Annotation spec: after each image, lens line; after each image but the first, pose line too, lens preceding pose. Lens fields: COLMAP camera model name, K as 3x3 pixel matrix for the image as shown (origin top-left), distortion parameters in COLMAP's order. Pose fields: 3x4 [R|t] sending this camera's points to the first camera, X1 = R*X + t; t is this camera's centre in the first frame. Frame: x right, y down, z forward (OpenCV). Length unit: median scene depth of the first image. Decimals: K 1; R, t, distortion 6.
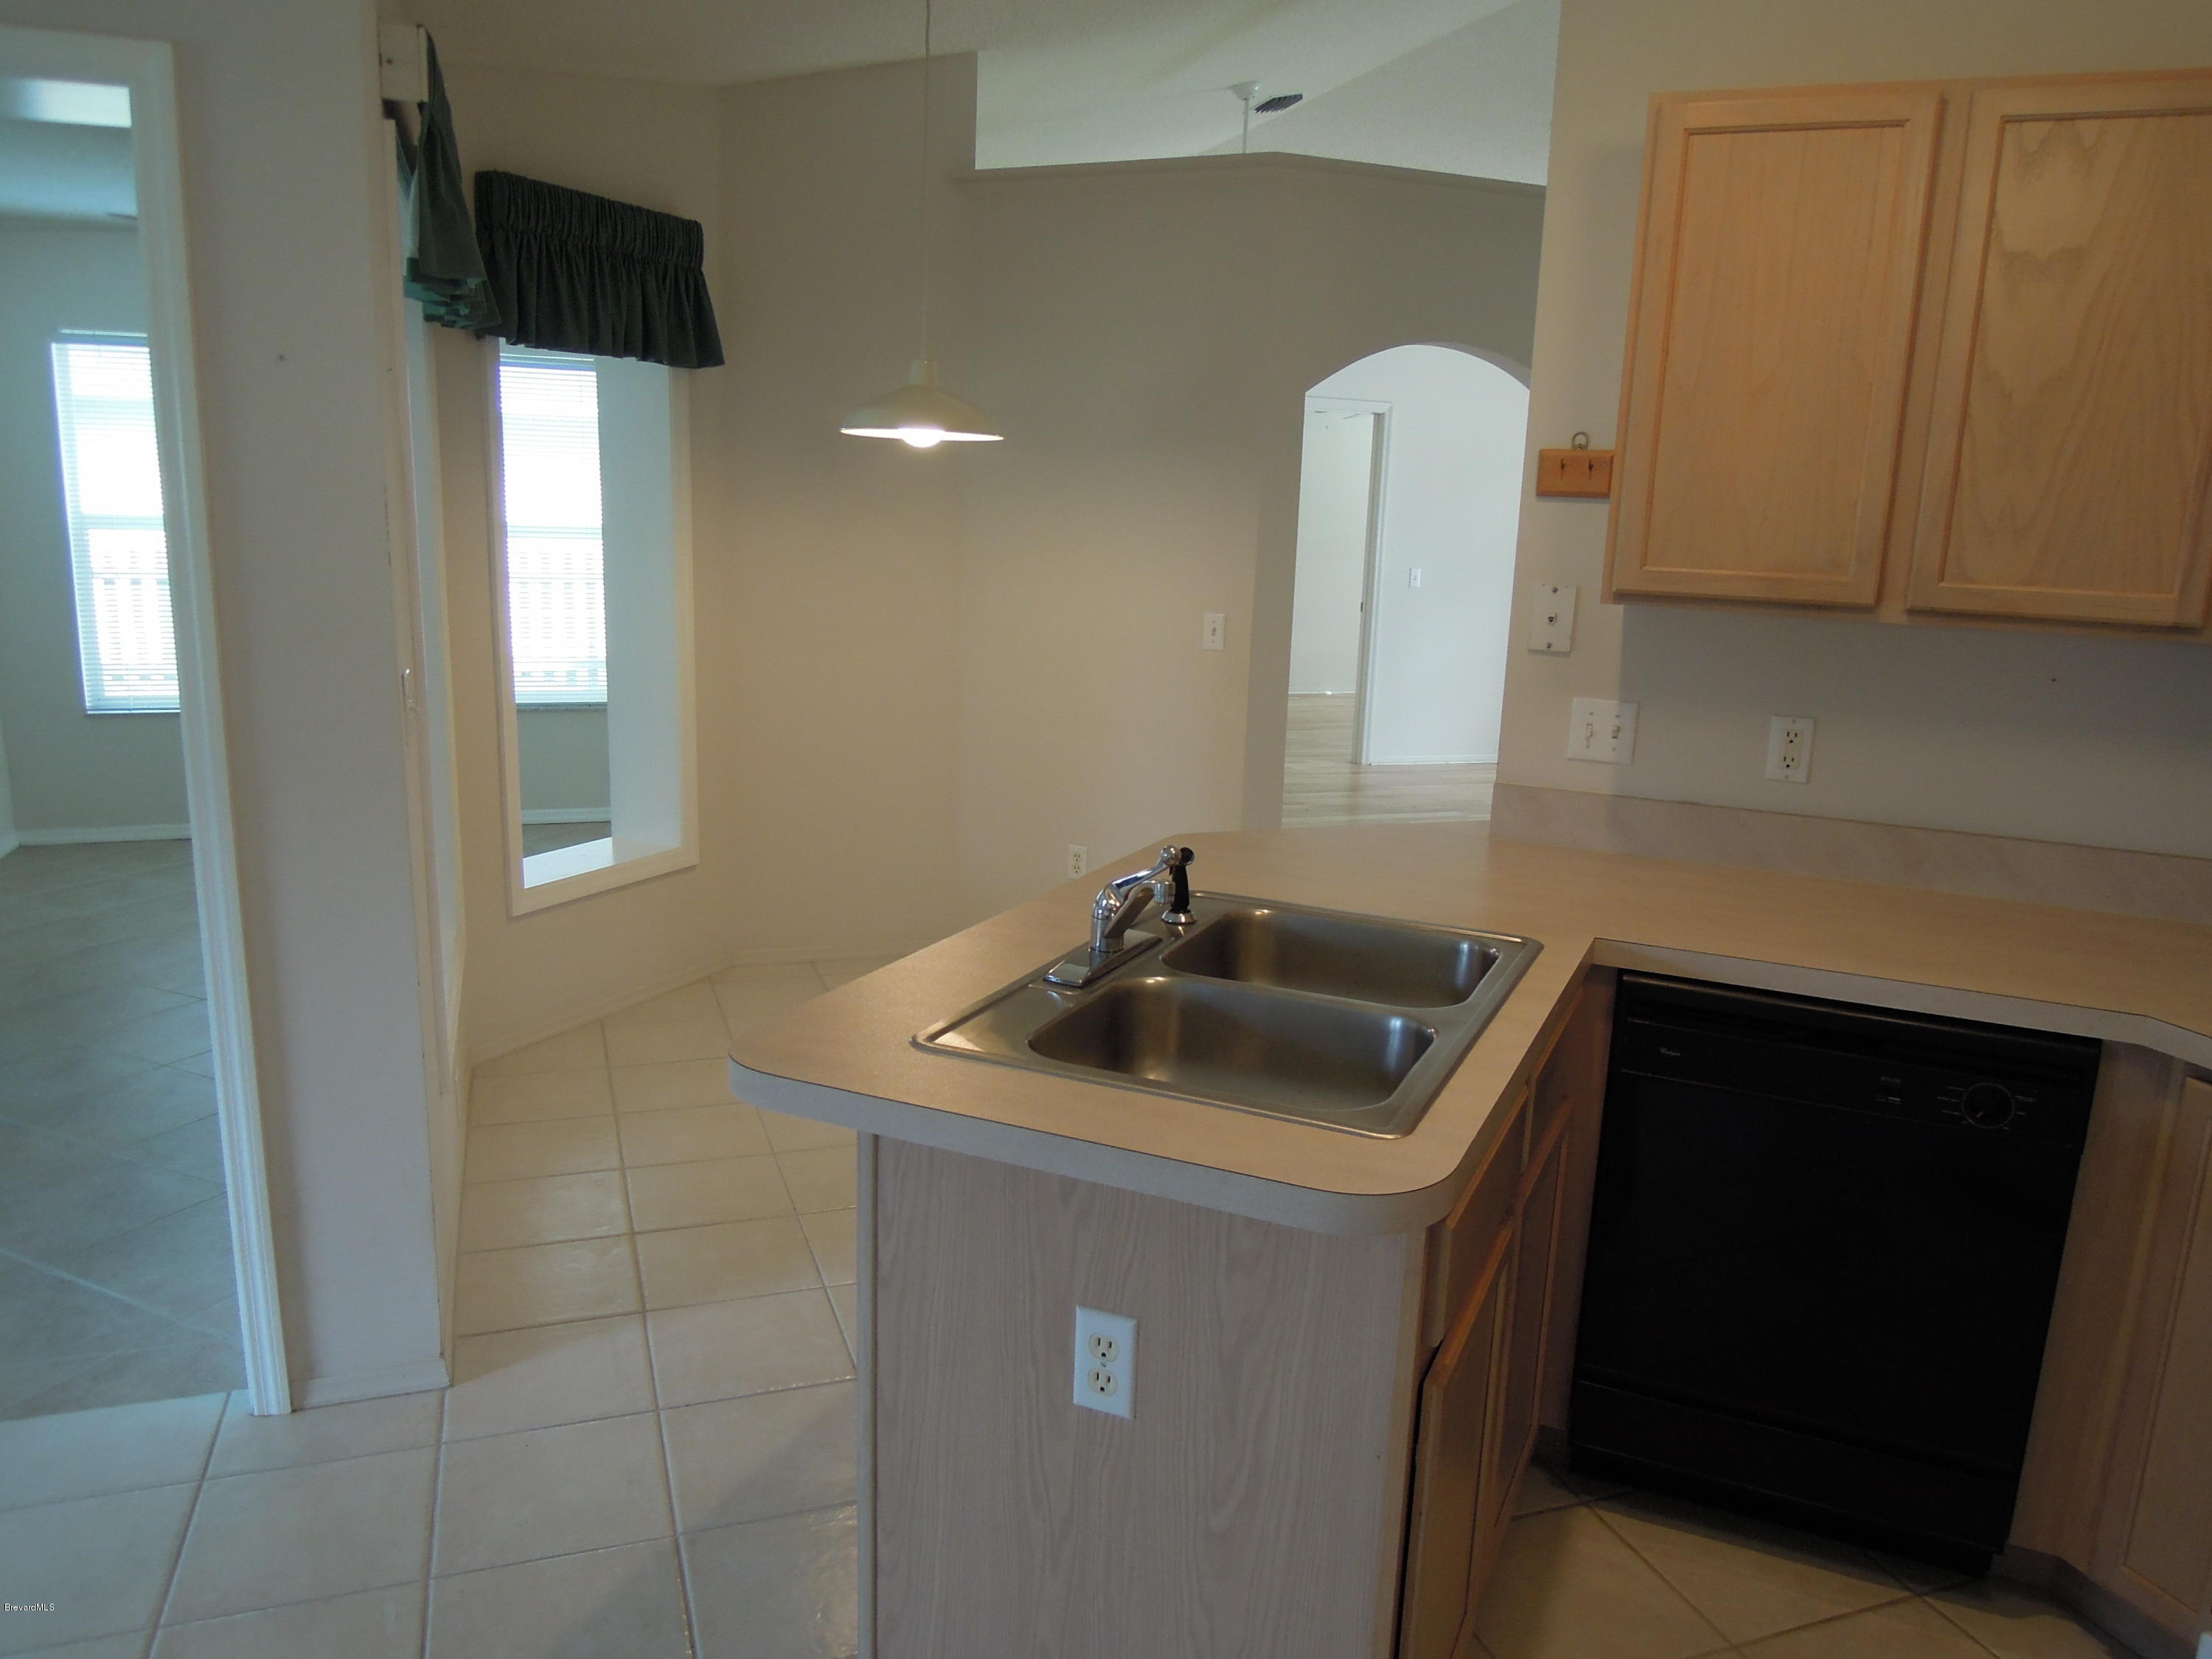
lens RADIAL K [[1576.9, 0, 1117.8], [0, 1576.9, 839.9], [0, 0, 1]] dist [-0.020504, -0.003828]
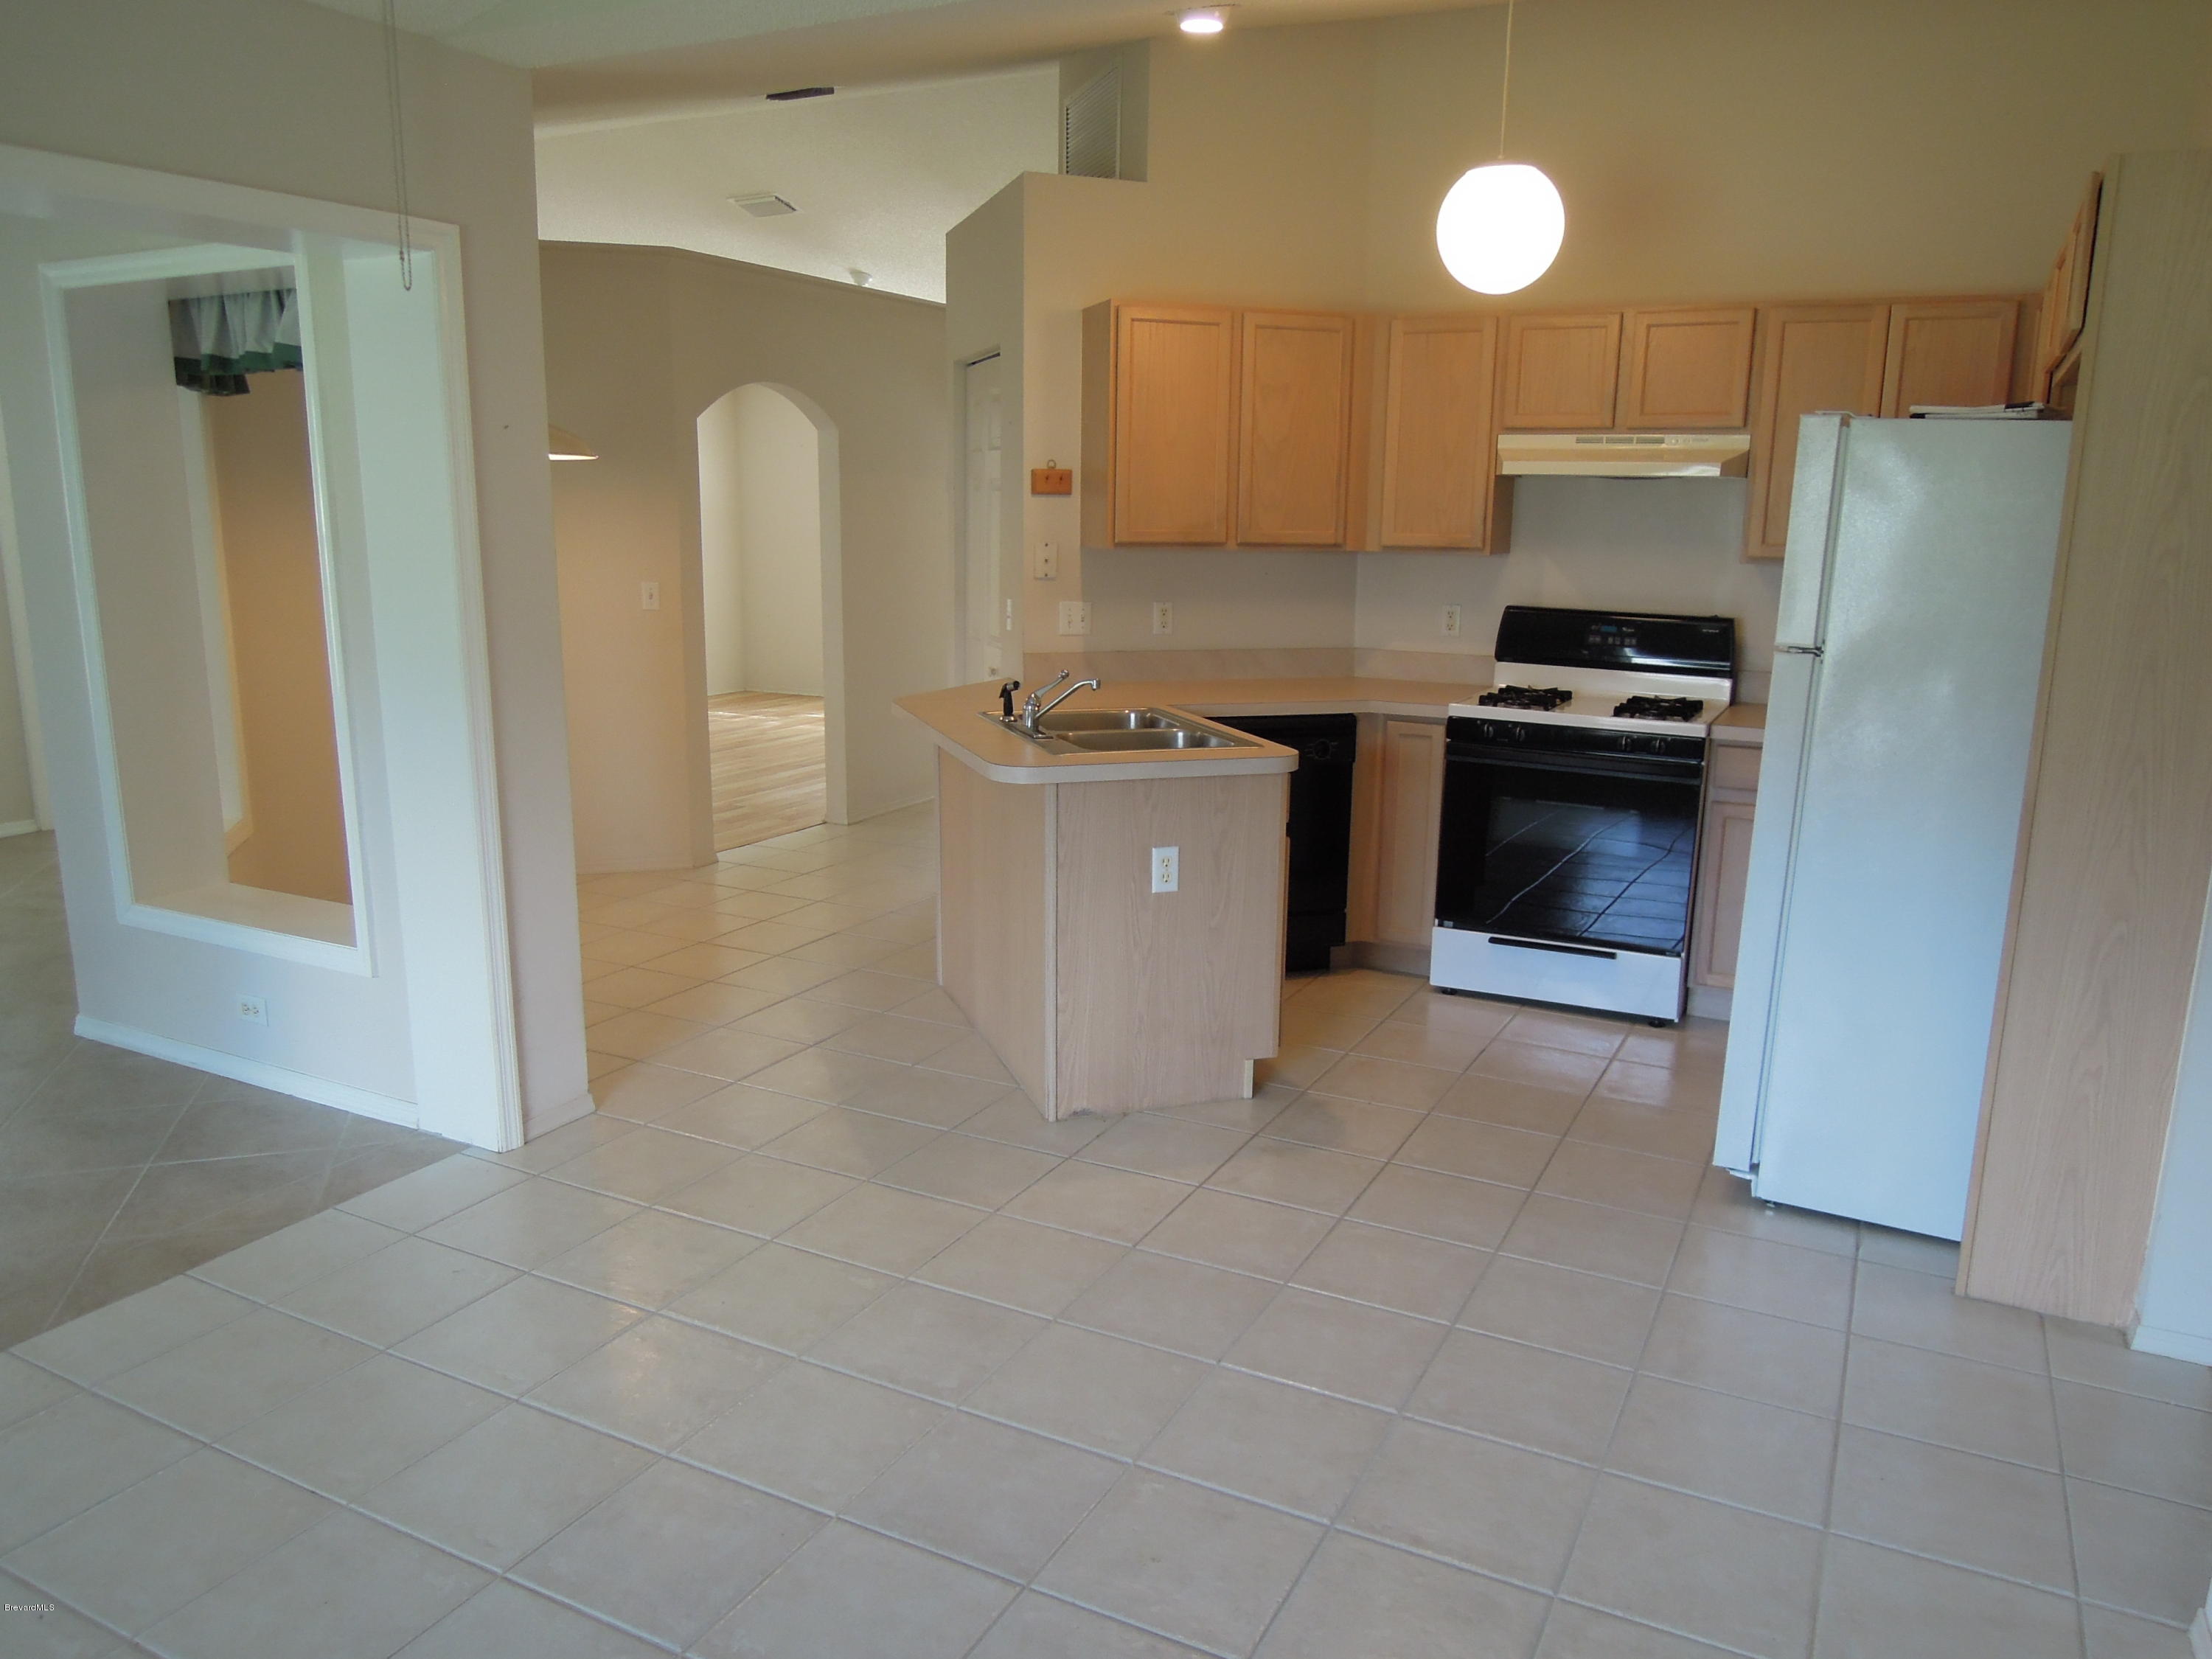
lens RADIAL K [[1576.9, 0, 1112.0], [0, 1576.9, 835.5], [0, 0, 1]] dist [-0.020504, -0.003828]
pose [[0.737077, -0.165354, 0.655267, -0.937706], [0.157006, 0.984974, 0.071946, 0.056890], [-0.657318, 0.049851, 0.751963, -0.427617]]
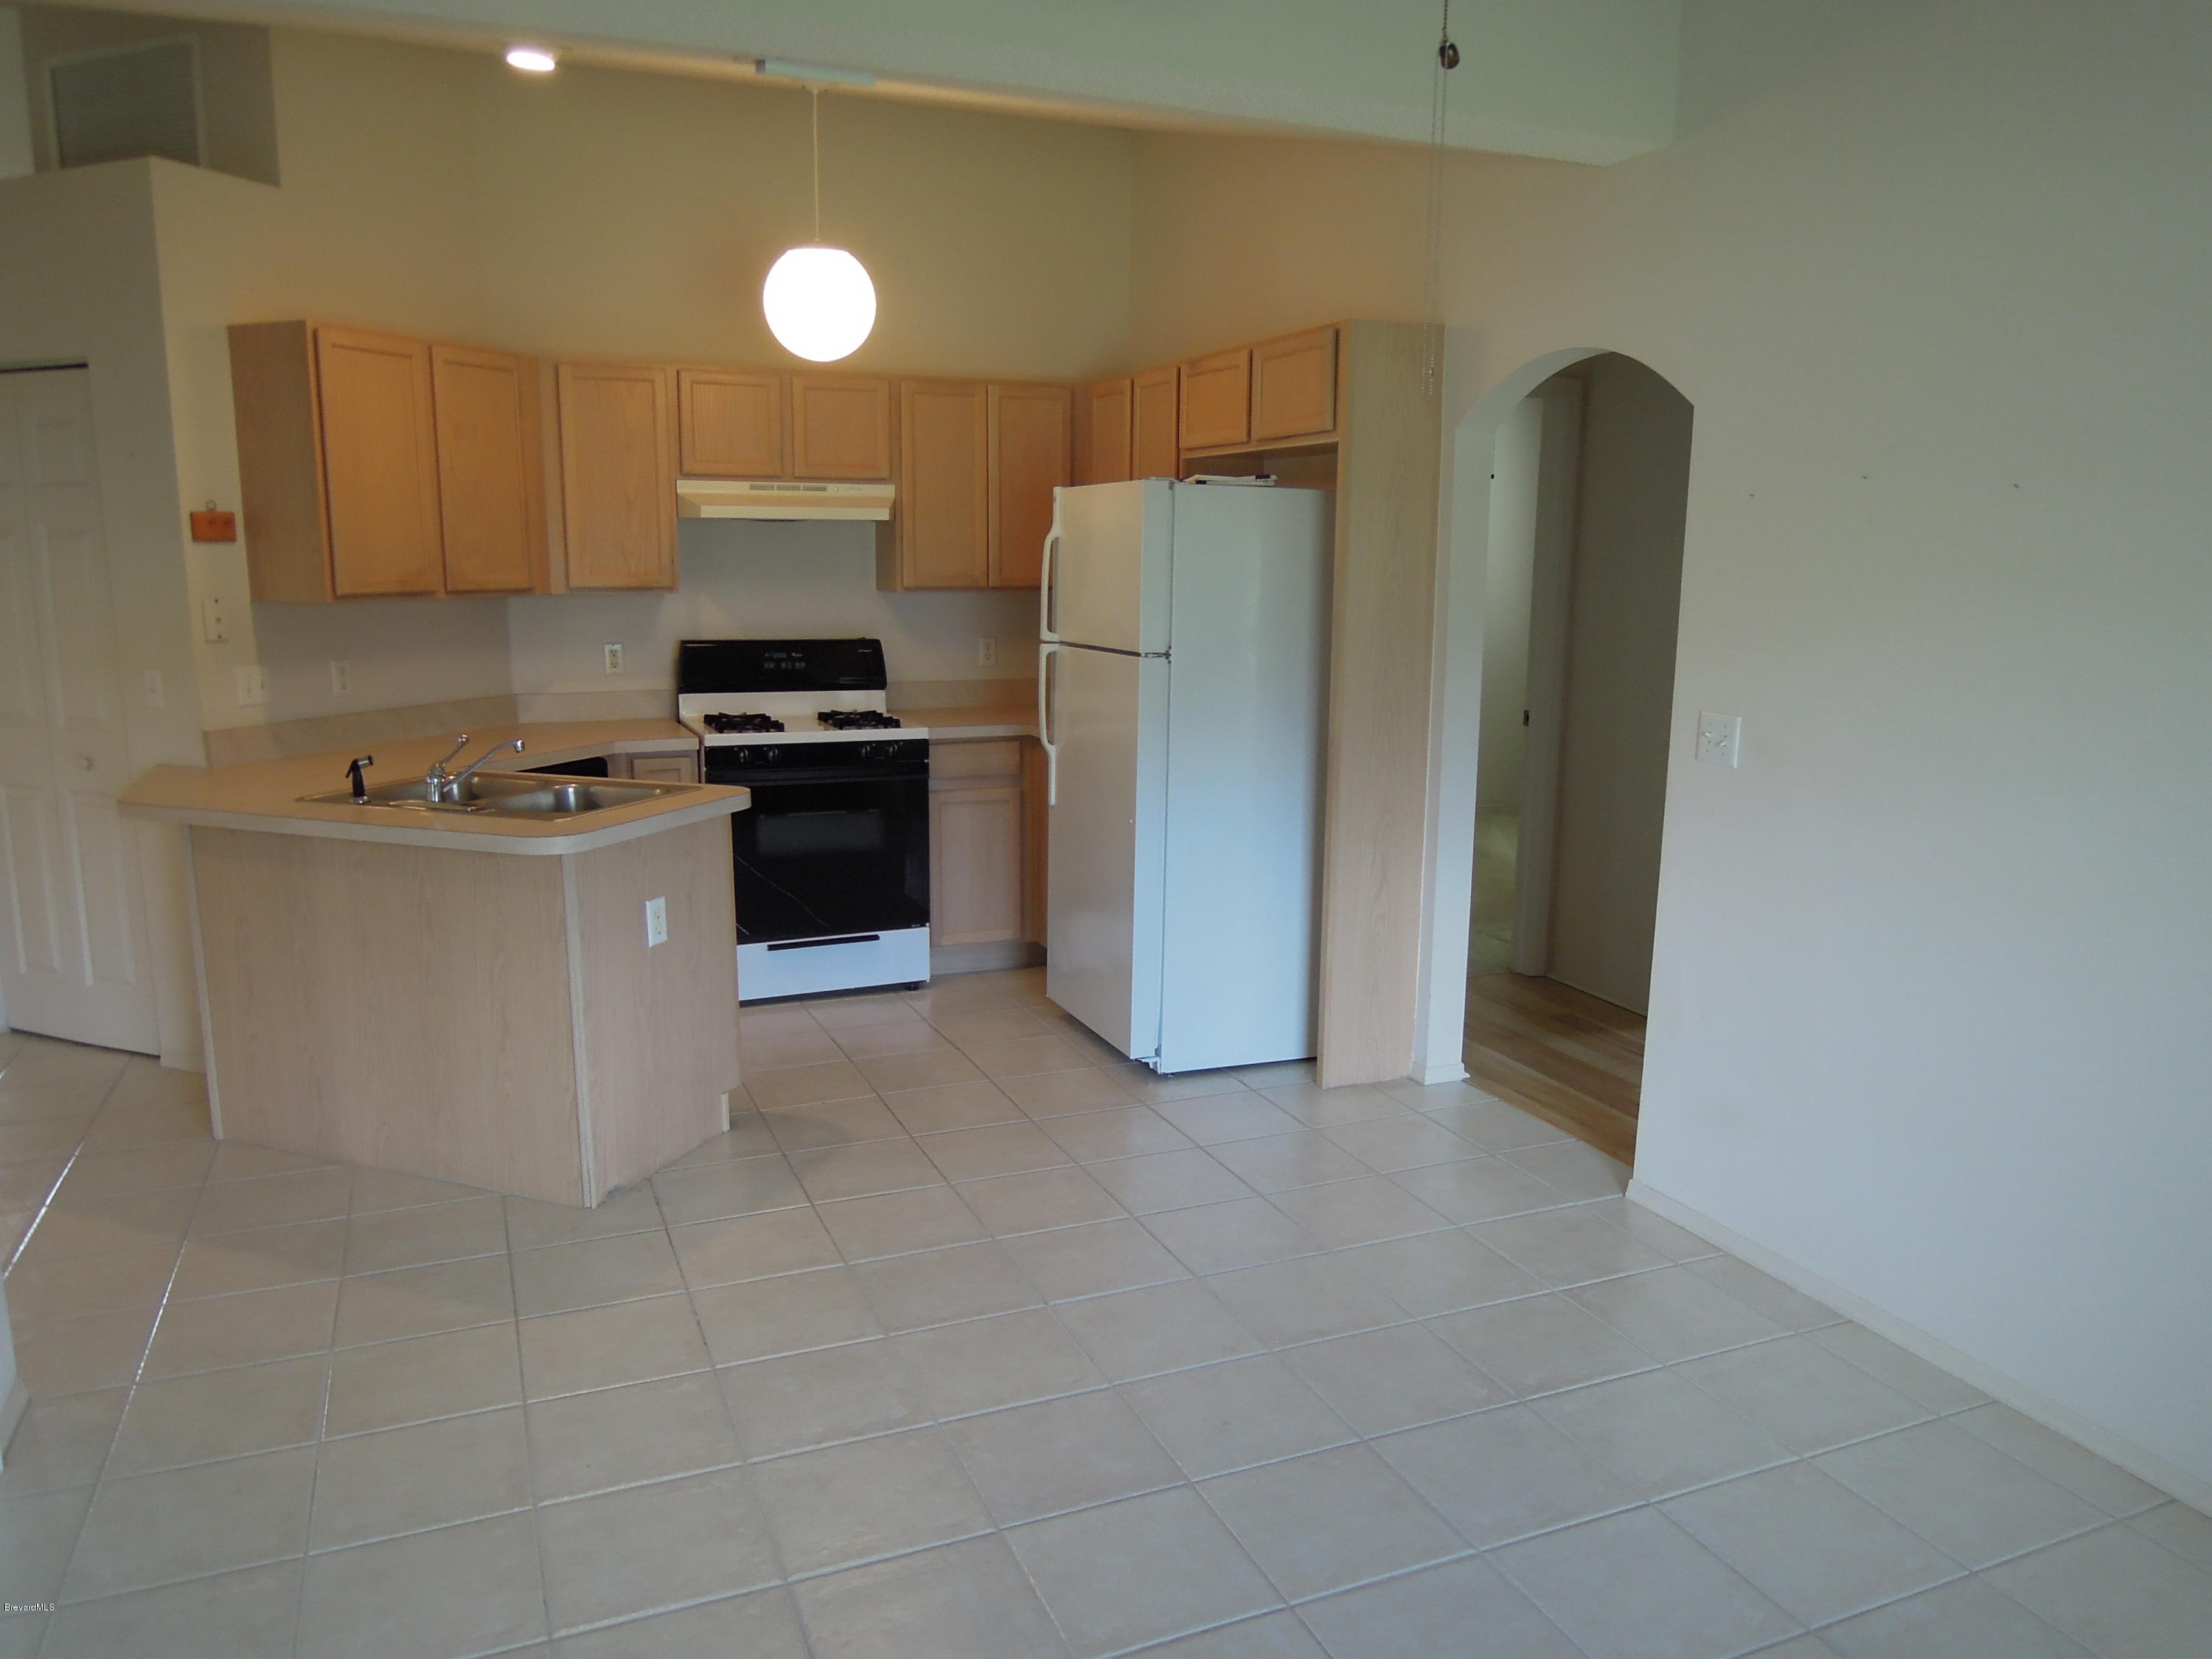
lens RADIAL K [[1576.9, 0, 1115.1], [0, 1576.9, 844.2], [0, 0, 1]] dist [-0.020504, -0.003828]
pose [[-0.045343, -0.221923, 0.974009, -1.330039], [0.205974, 0.951985, 0.226494, -0.096930], [-0.977506, 0.210891, 0.002545, 0.175699]]
